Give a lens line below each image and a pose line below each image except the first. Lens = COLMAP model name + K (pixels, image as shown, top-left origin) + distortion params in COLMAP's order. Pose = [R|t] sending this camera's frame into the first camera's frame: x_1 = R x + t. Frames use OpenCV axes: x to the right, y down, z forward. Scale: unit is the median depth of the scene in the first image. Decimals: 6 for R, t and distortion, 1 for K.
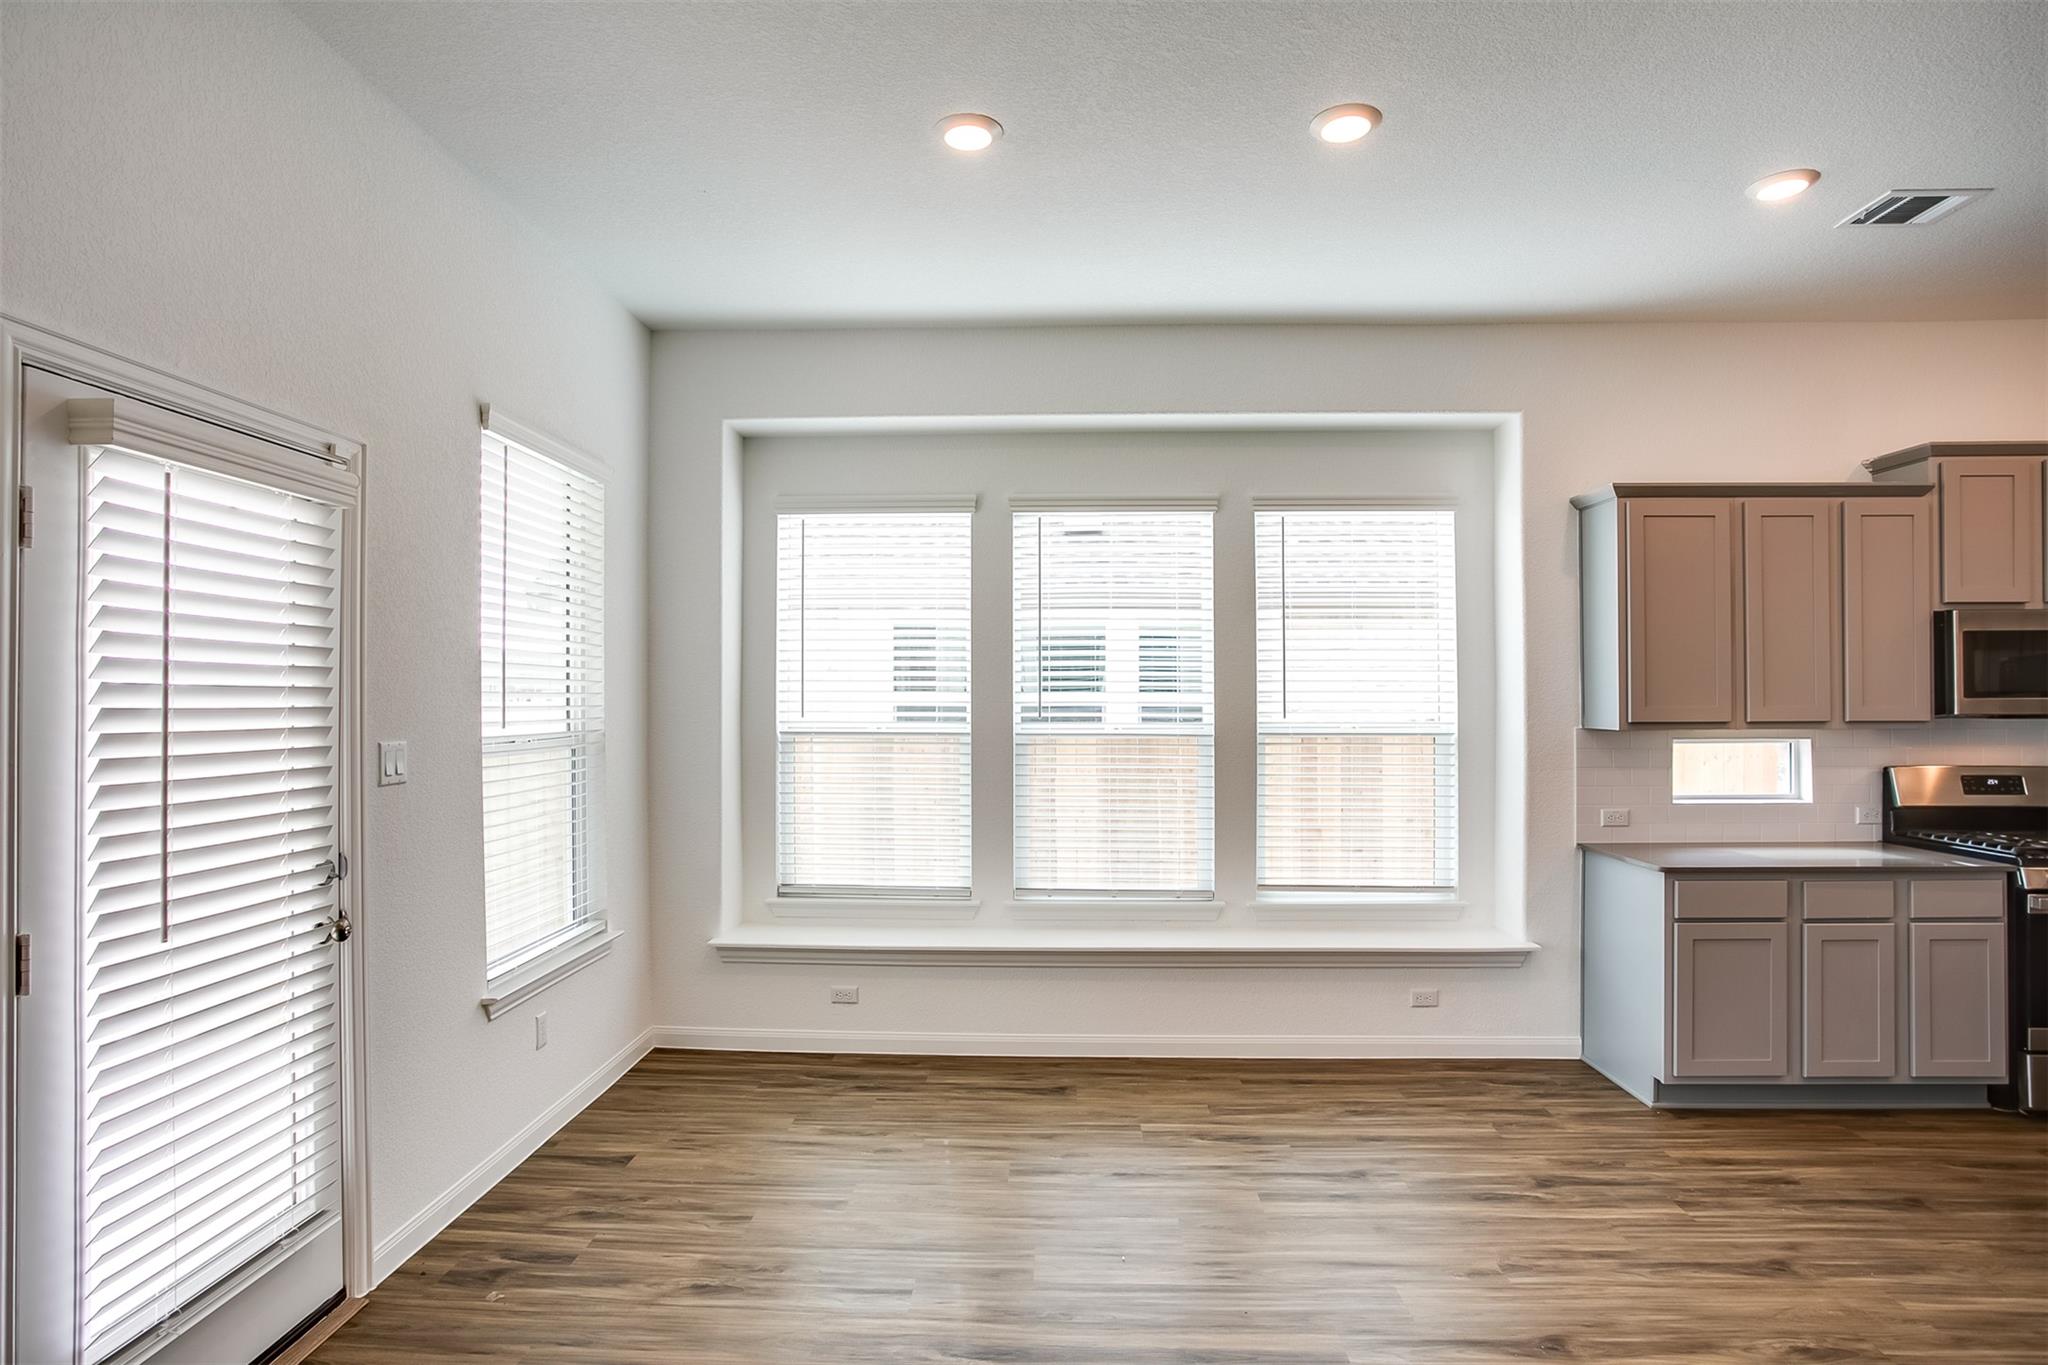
lens RADIAL K [[1093.1, 0, 1018.9], [0, 1093.1, 685.6], [0, 0, 1]] dist [-0.042340, 0.019293]
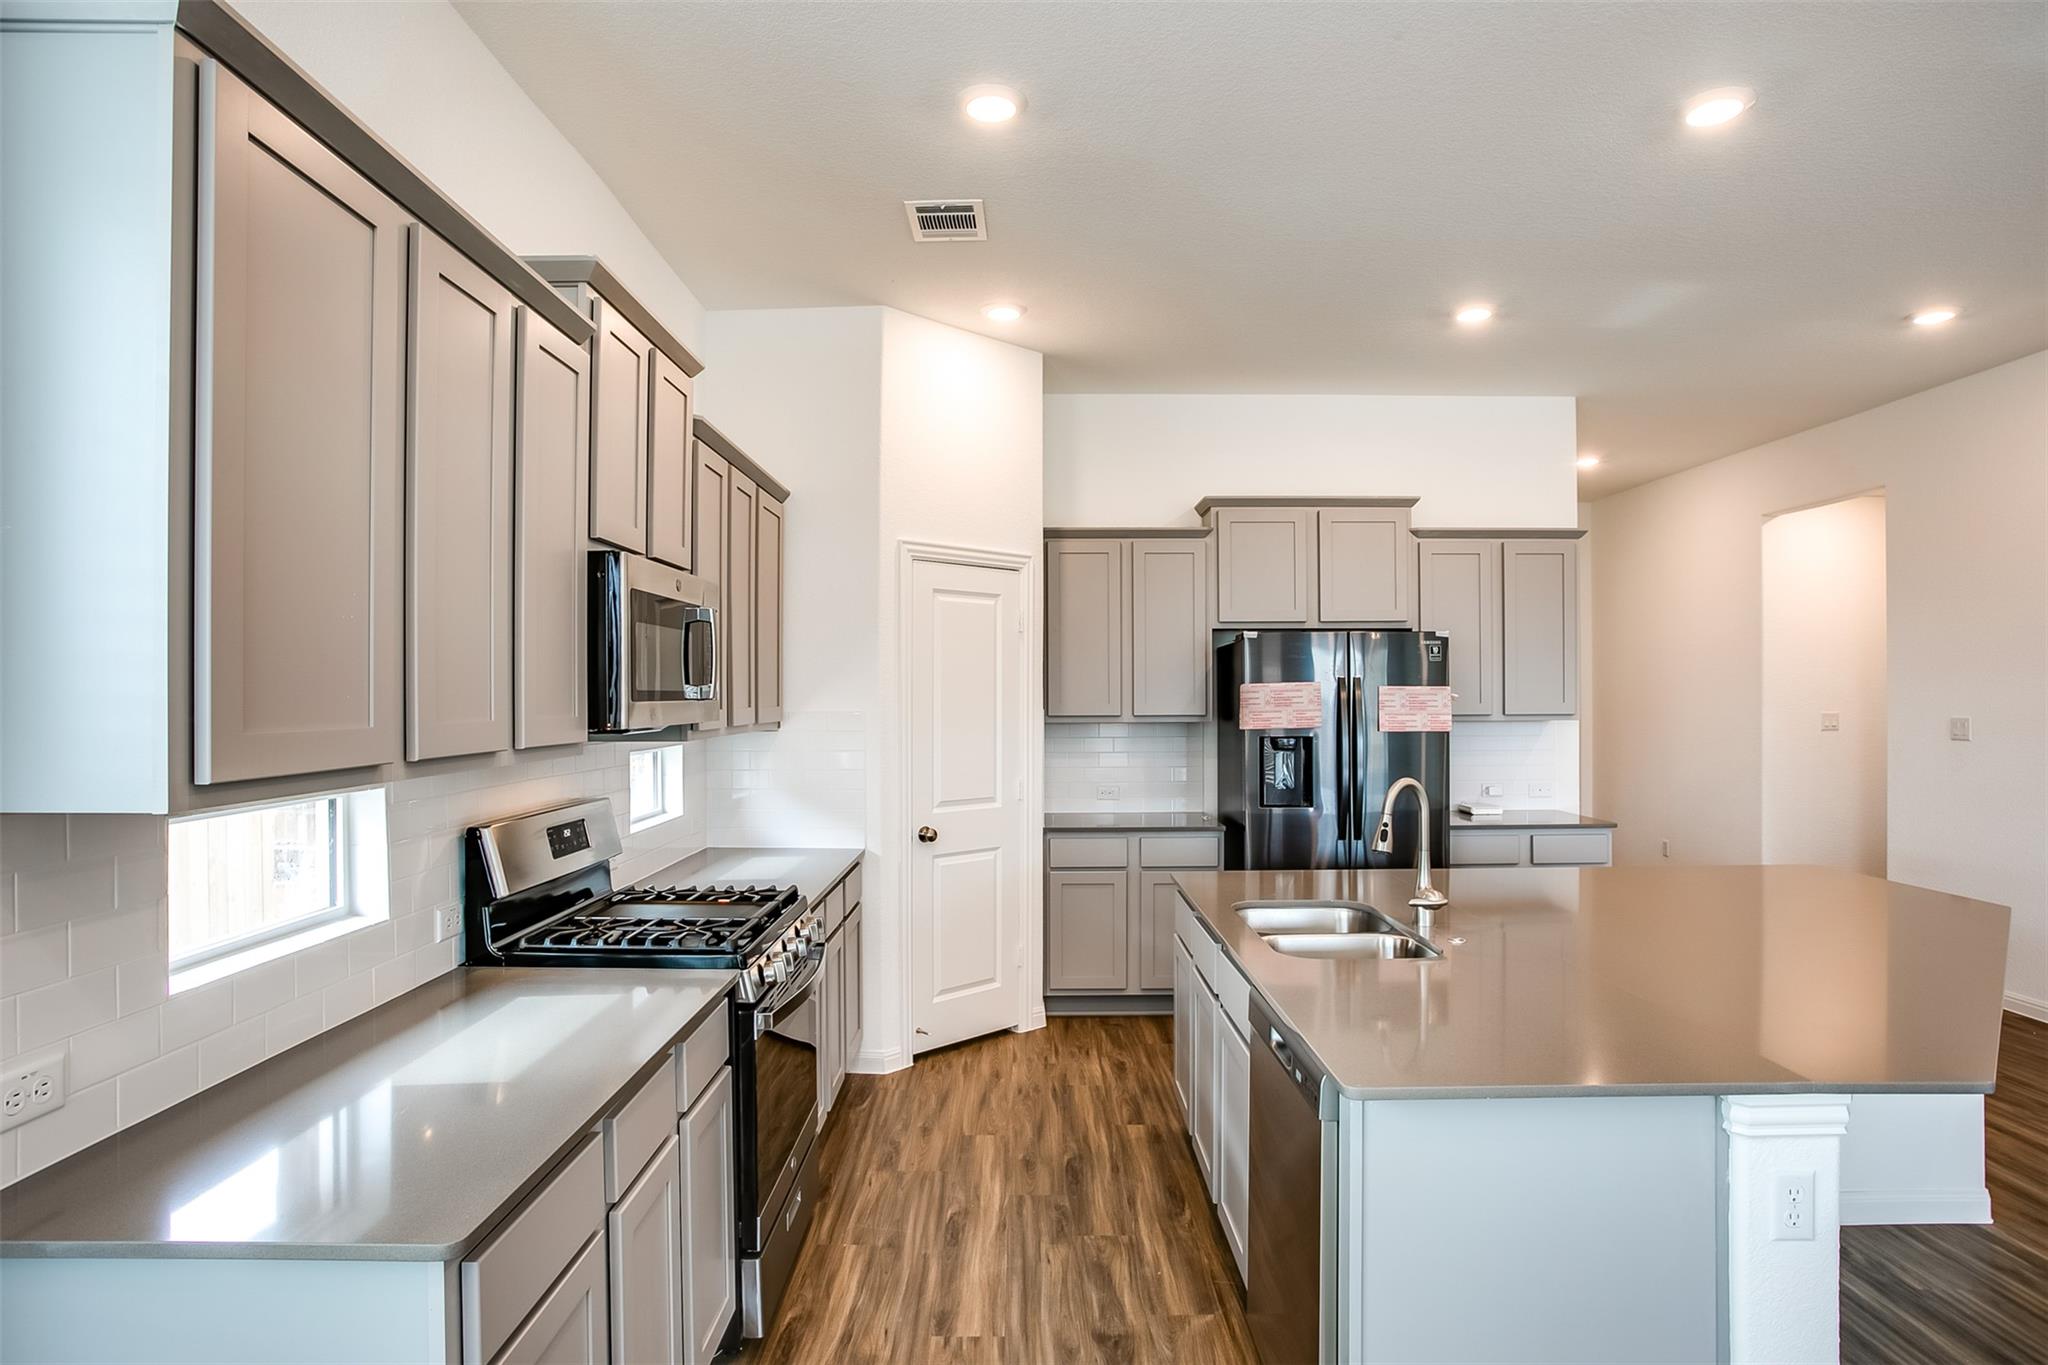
lens RADIAL K [[1093.1, 0, 1002.9], [0, 1093.1, 686.6], [0, 0, 1]] dist [-0.042340, 0.019293]
pose [[-0.024695, 0.010492, 0.999640, 0.271241], [-0.007900, 0.999912, -0.010690, 0.009690], [-0.999664, -0.008162, -0.024610, 0.783304]]
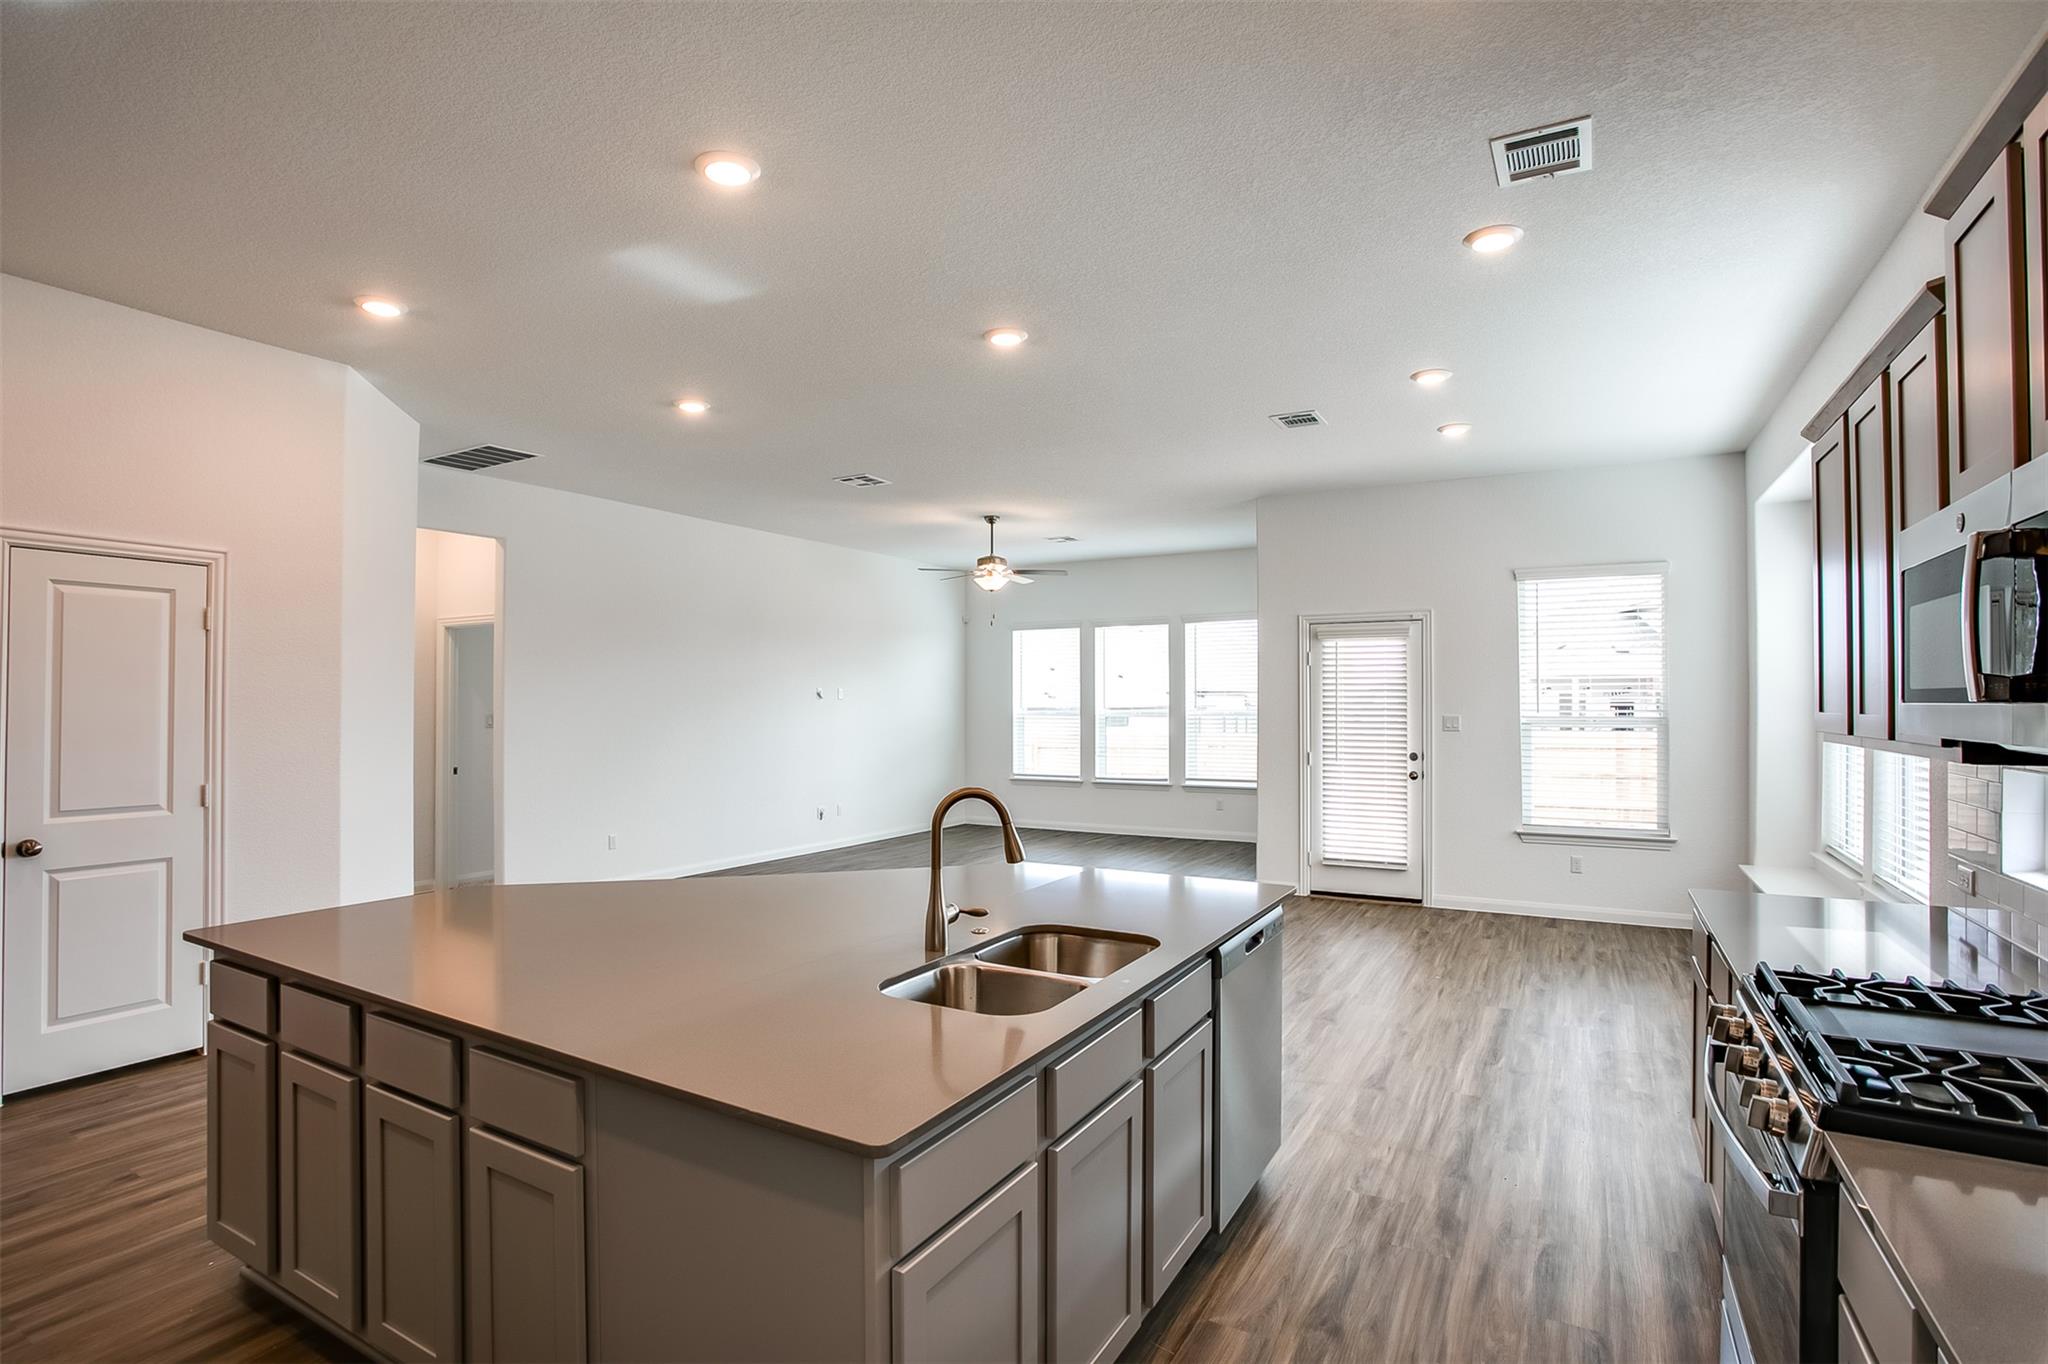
lens RADIAL K [[995.5, 0, 1031.4], [0, 995.5, 690.5], [0, 0, 1]] dist [-0.066363, 0.025994]
pose [[-0.453960, -0.006599, -0.890998, 1.437610], [0.012191, 0.999833, -0.013616, 0.006827], [0.890939, -0.017043, -0.453803, 0.807154]]
